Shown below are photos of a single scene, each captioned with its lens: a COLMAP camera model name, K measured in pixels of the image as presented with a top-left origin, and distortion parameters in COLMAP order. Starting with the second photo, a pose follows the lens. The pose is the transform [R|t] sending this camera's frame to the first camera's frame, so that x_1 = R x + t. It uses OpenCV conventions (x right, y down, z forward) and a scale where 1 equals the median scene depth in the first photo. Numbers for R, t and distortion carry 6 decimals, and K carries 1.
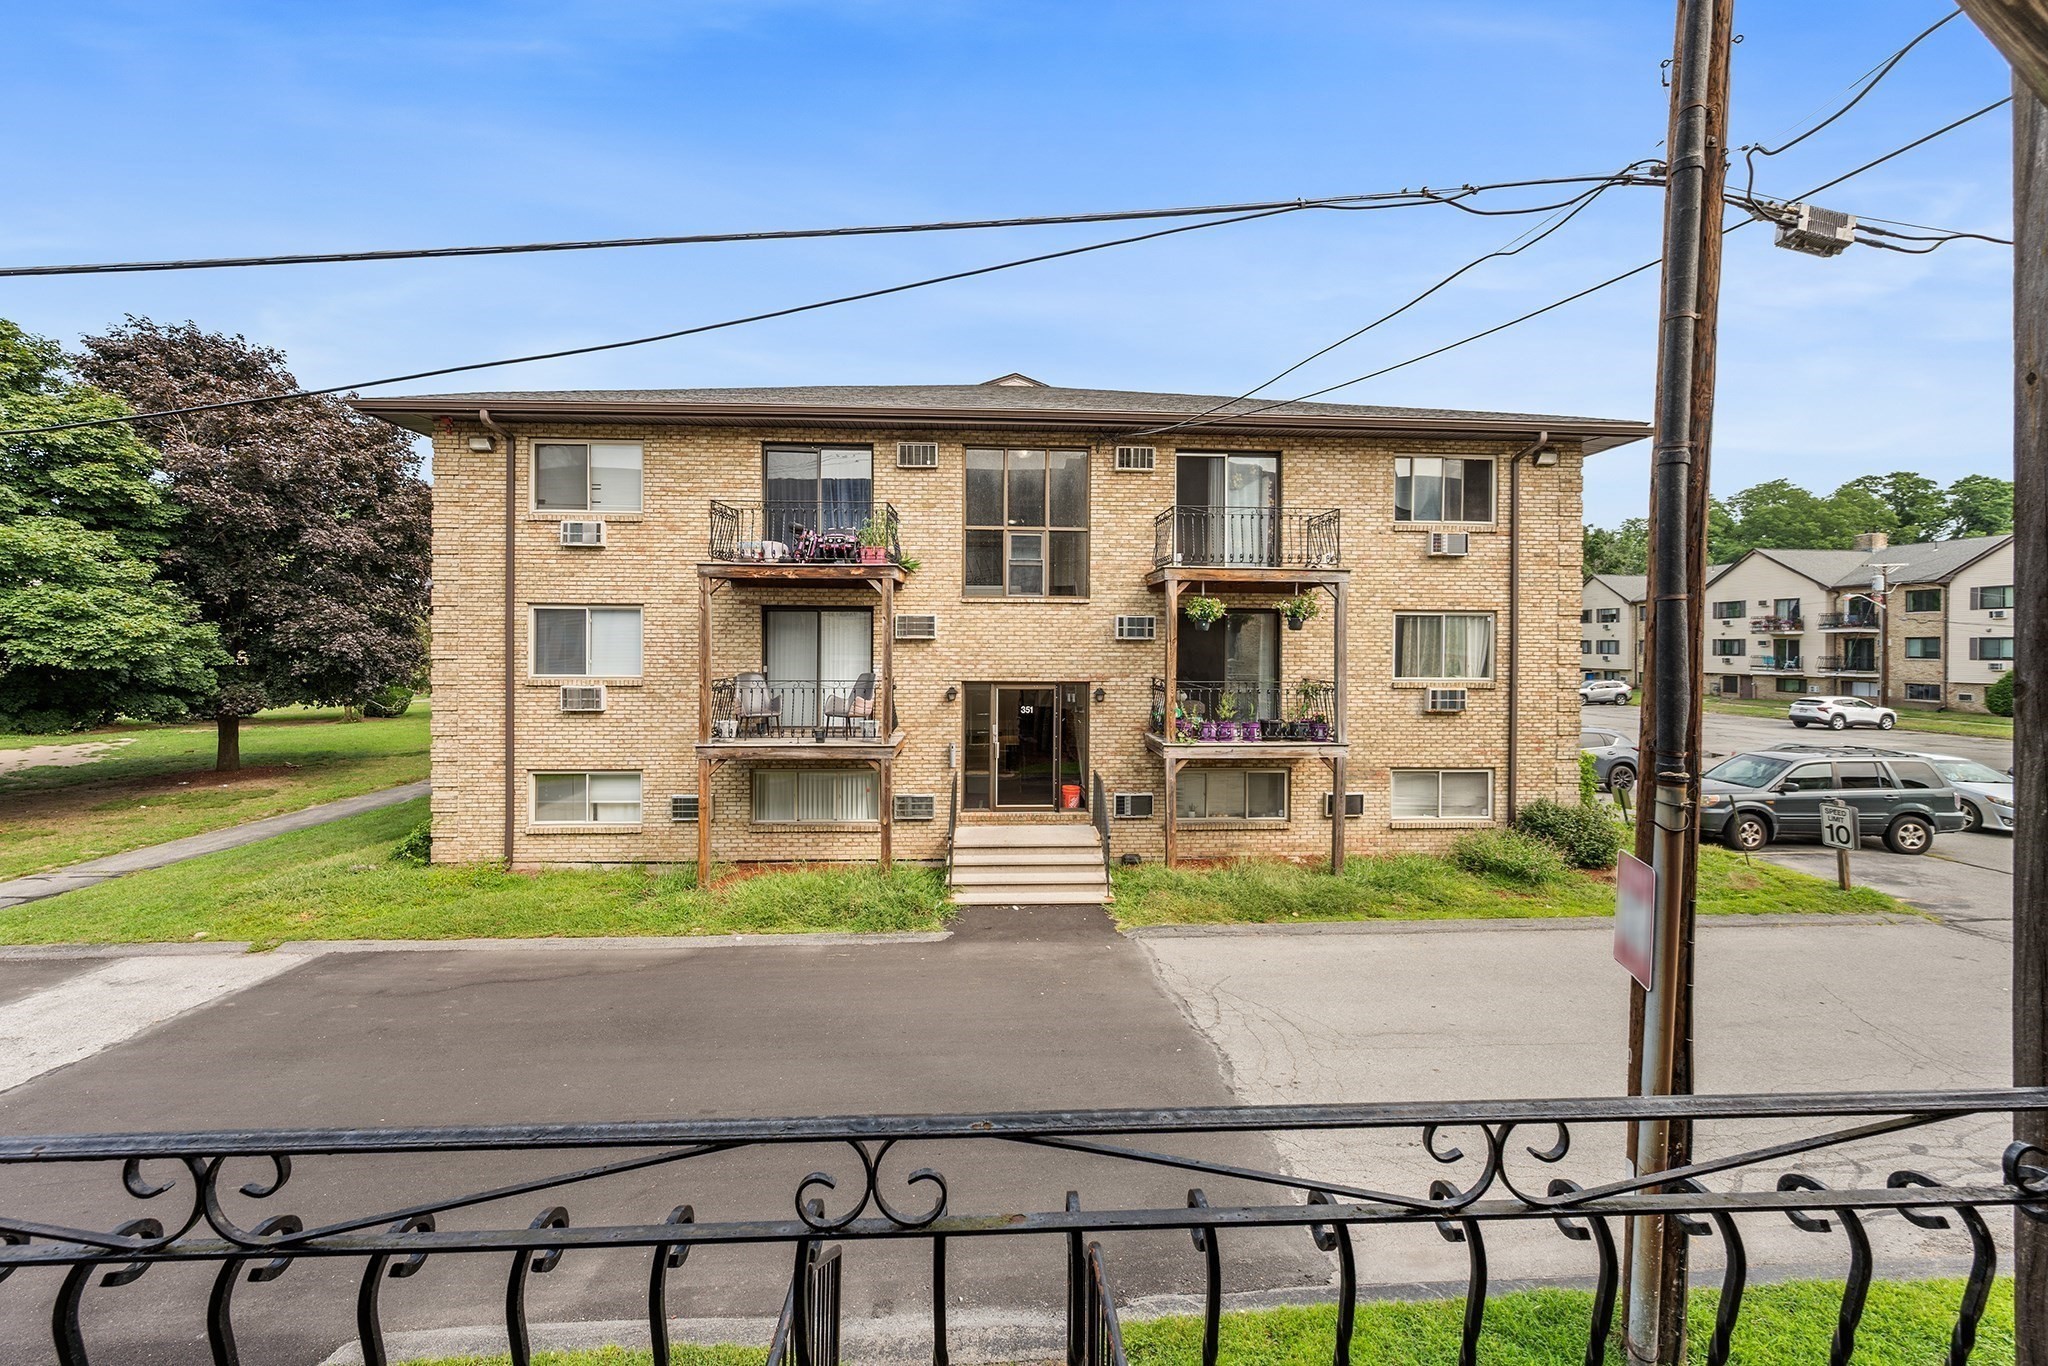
lens RADIAL K [[825.7, 0, 1046.1], [0, 825.7, 654.4], [0, 0, 1]] dist [-0.002292, -0.001283]
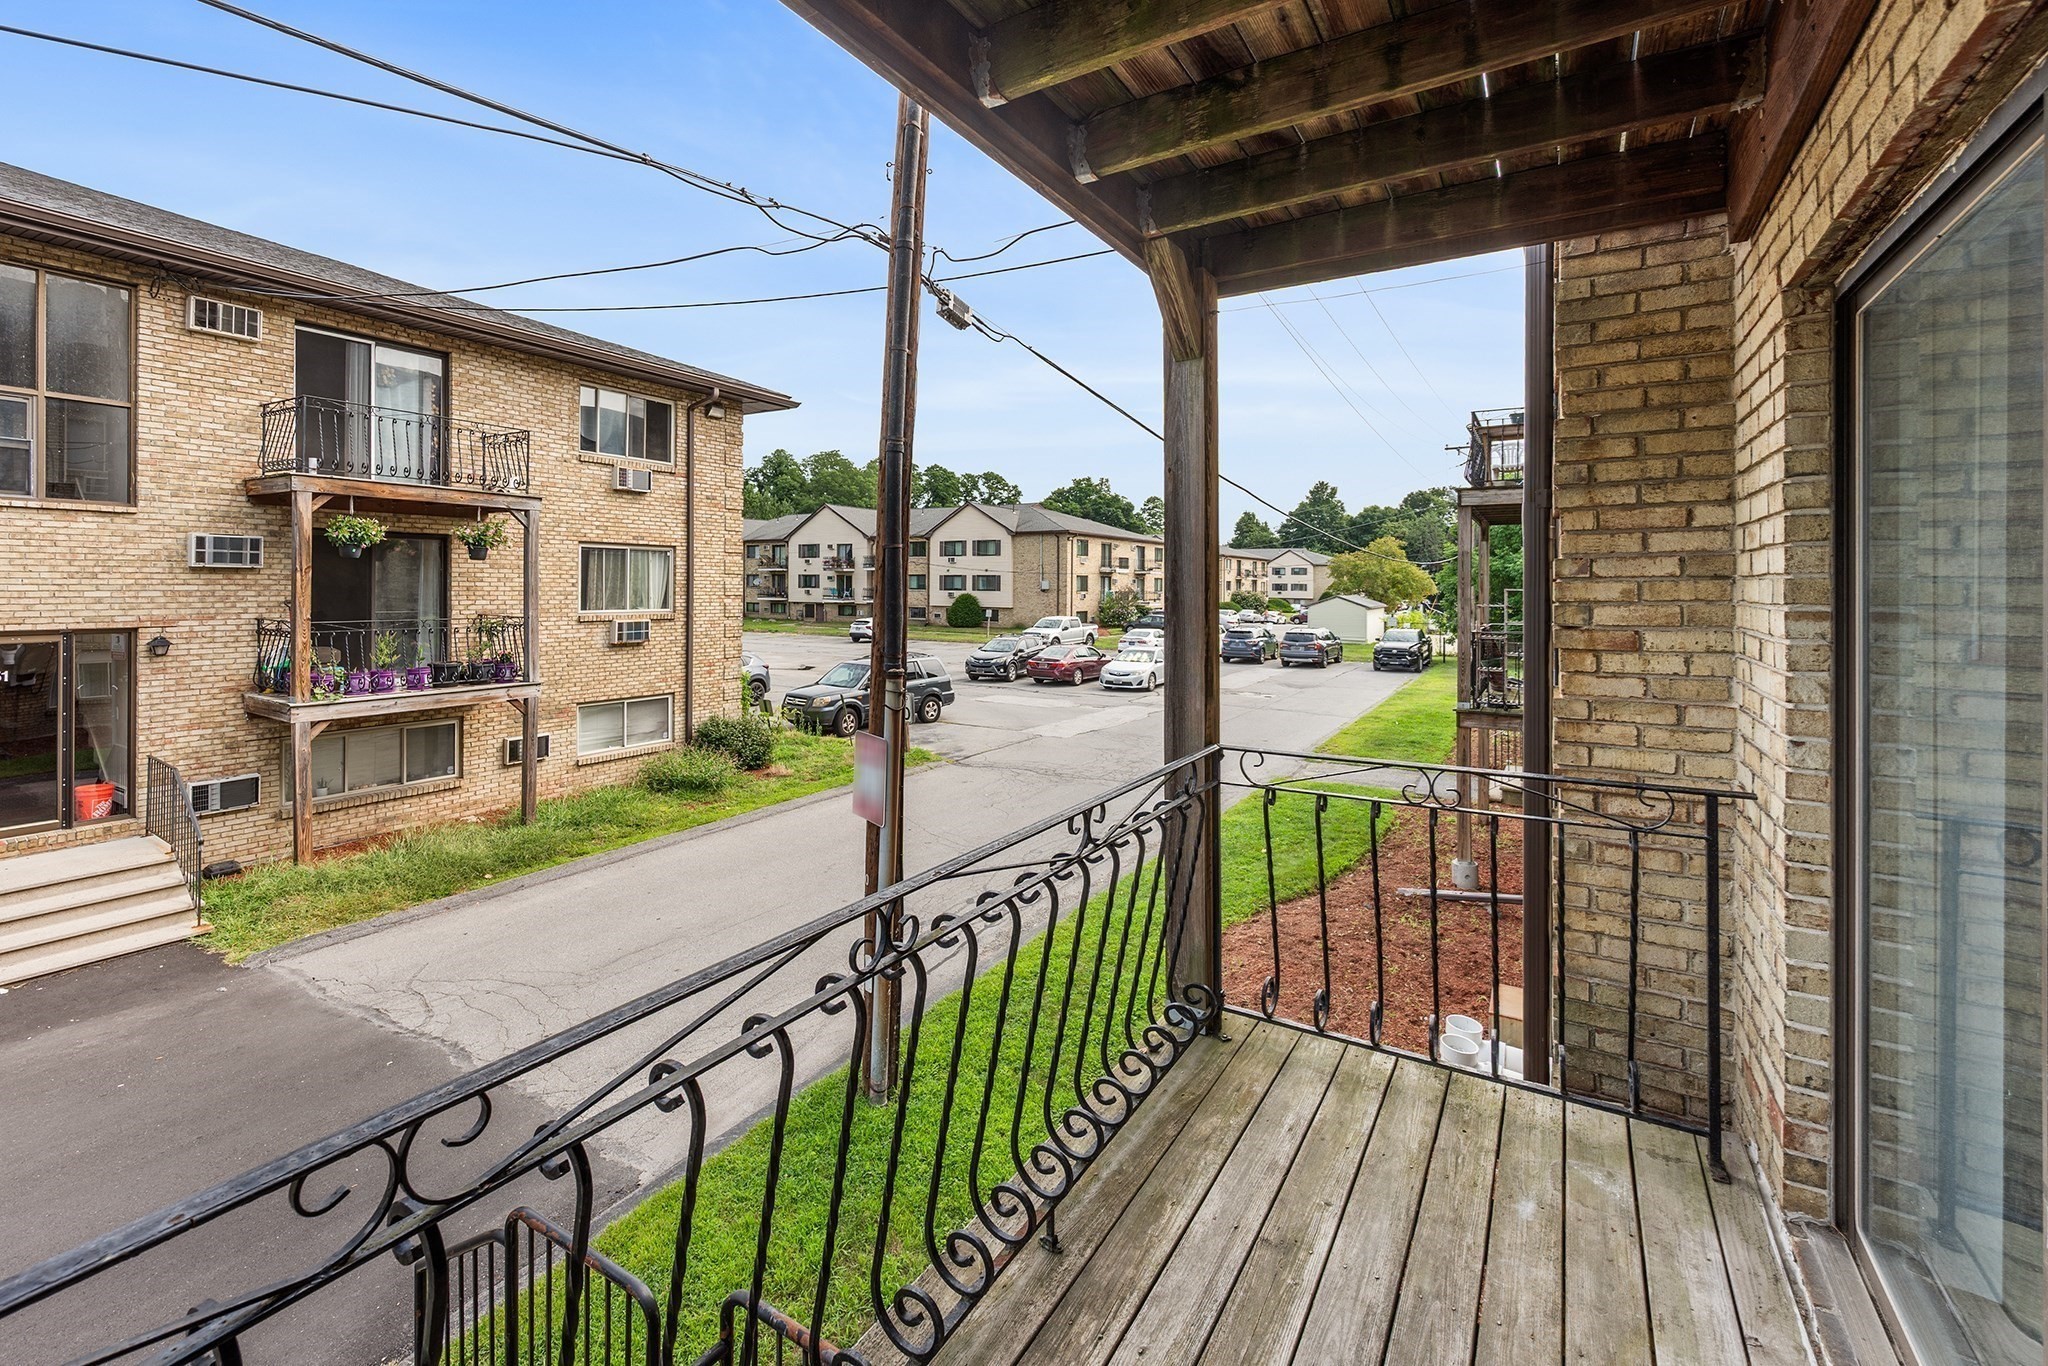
lens RADIAL K [[825.7, 0, 1038.4], [0, 825.7, 594.9], [0, 0, 1]] dist [-0.002292, -0.001283]
pose [[0.570223, -0.009848, 0.821431, -0.077174], [0.002342, 0.999944, 0.010362, 0.000365], [-0.821487, -0.003985, 0.570213, -0.003966]]
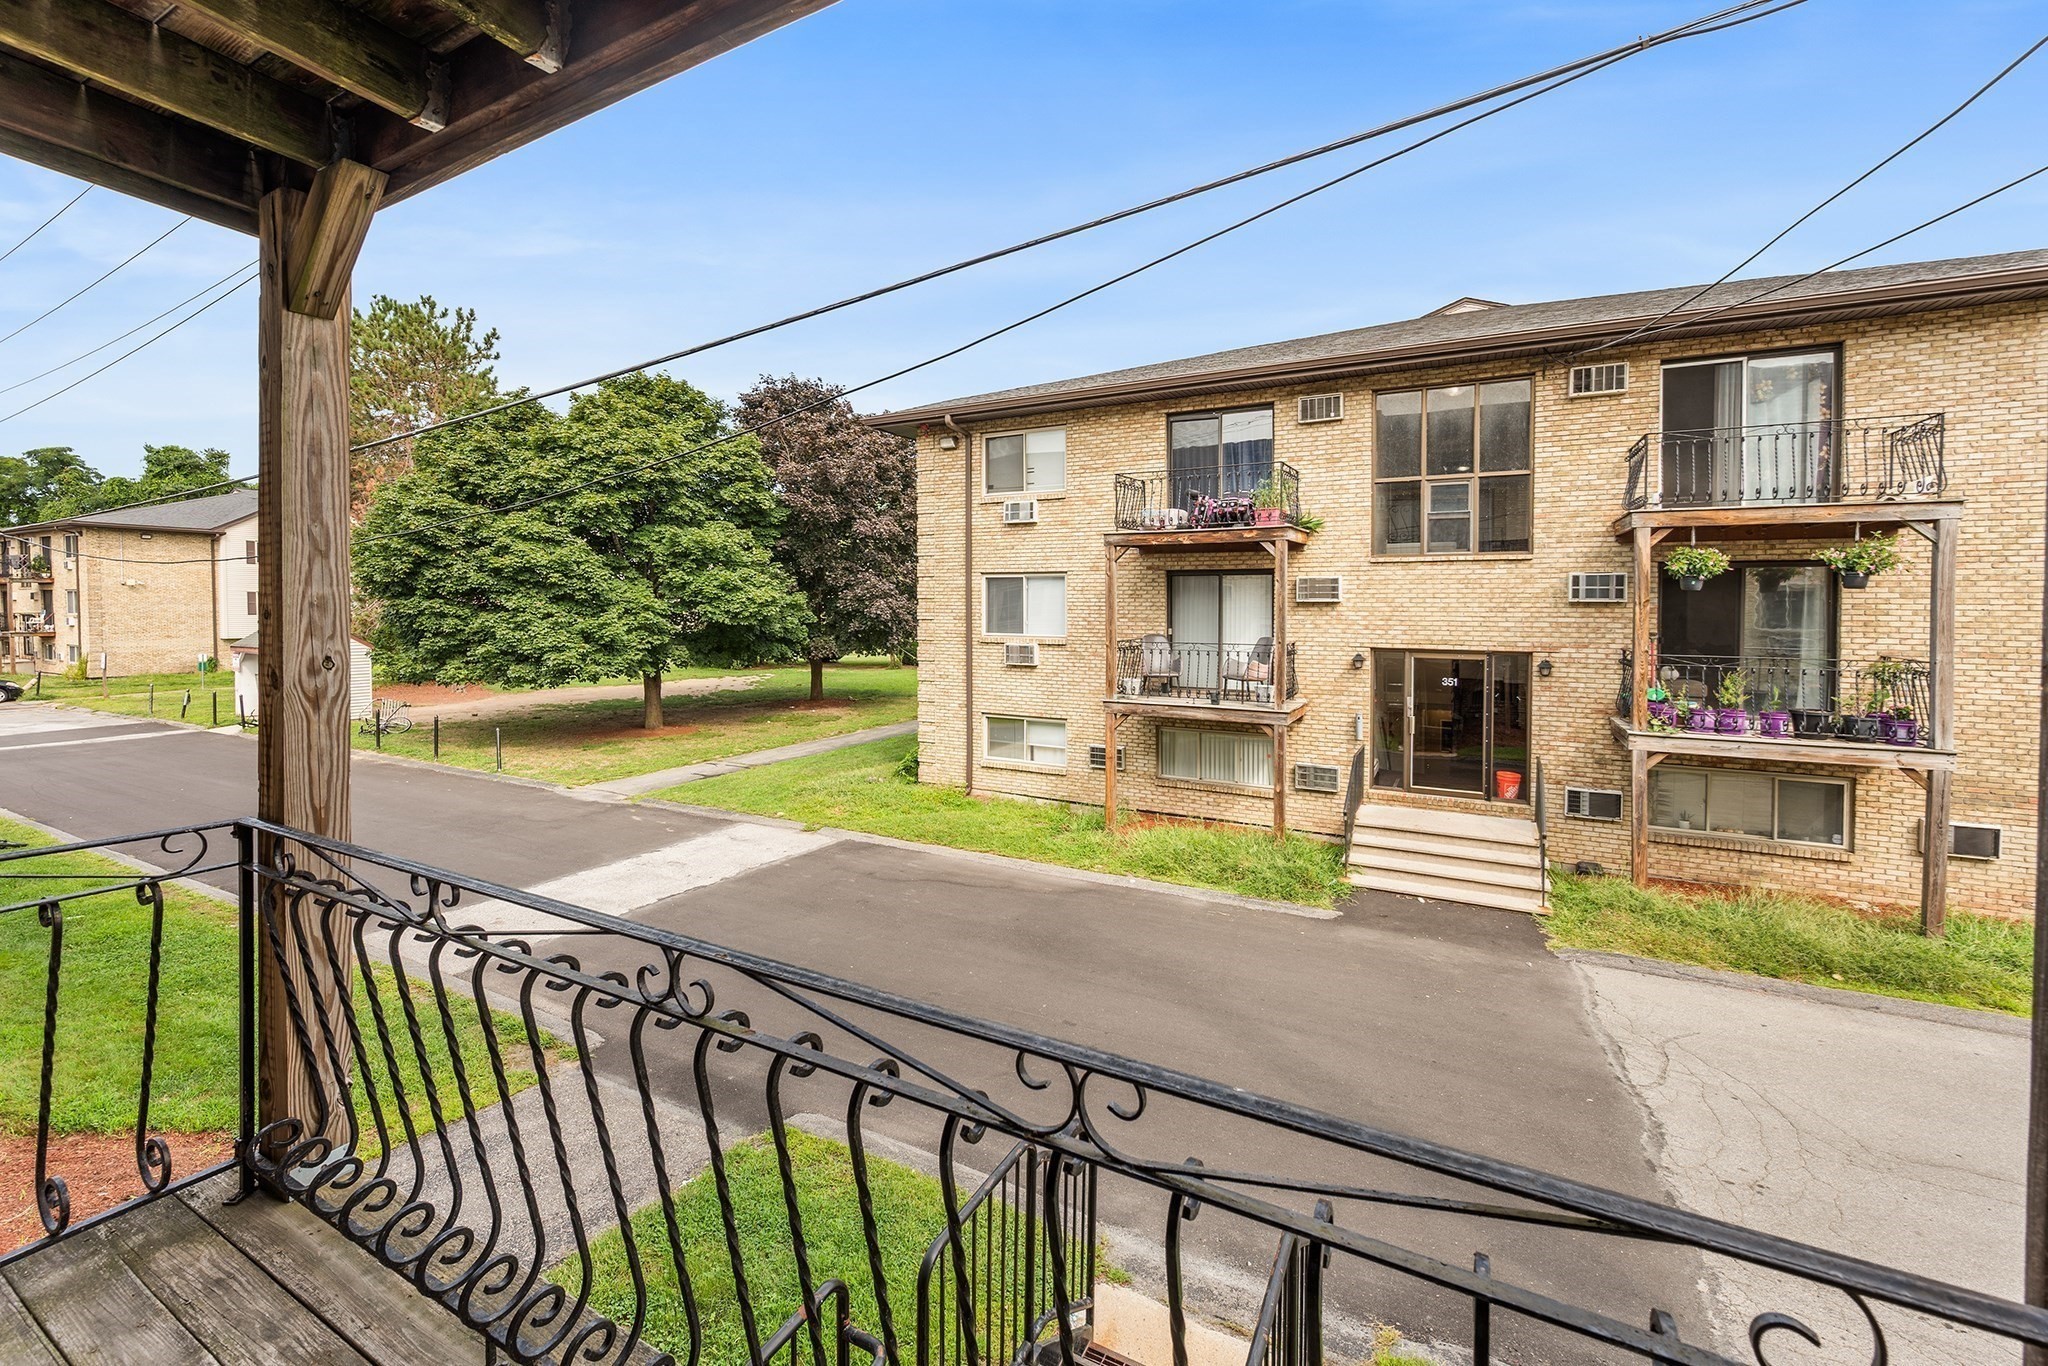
lens RADIAL K [[825.7, 0, 1016.9], [0, 825.7, 634.4], [0, 0, 1]] dist [-0.002292, -0.001283]
pose [[0.856422, 0.017226, -0.515989, 0.039782], [-0.007000, 0.999739, 0.021757, 0.000223], [0.516229, -0.015021, 0.856319, 0.003377]]
